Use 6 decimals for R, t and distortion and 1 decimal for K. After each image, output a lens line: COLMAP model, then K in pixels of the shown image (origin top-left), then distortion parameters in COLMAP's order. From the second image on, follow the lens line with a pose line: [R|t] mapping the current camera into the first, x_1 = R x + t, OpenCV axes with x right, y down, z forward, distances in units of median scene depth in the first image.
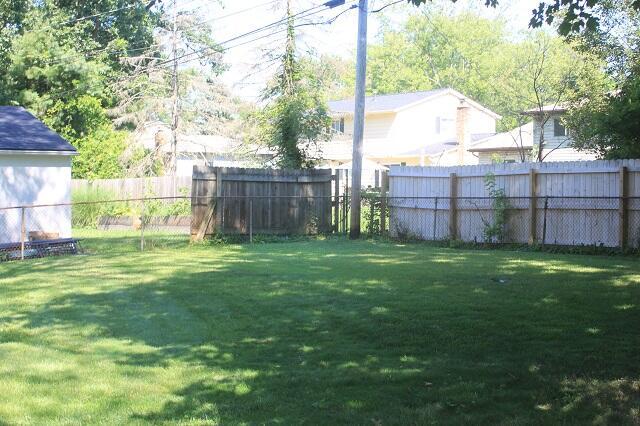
lens RADIAL K [[1042.1, 0, 320.0], [0, 1042.1, 213.0], [0, 0, 1]] dist [-0.145999, 0.055484]
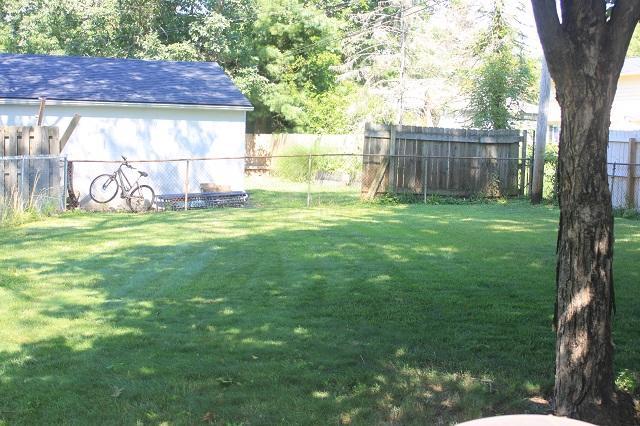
lens RADIAL K [[1042.1, 0, 320.0], [0, 1042.1, 213.0], [0, 0, 1]] dist [-0.145999, 0.055484]
pose [[0.954054, 0.045587, -0.296146, 0.125010], [-0.033514, 0.998392, 0.045721, -0.003521], [0.297754, -0.033695, 0.954048, 0.033778]]
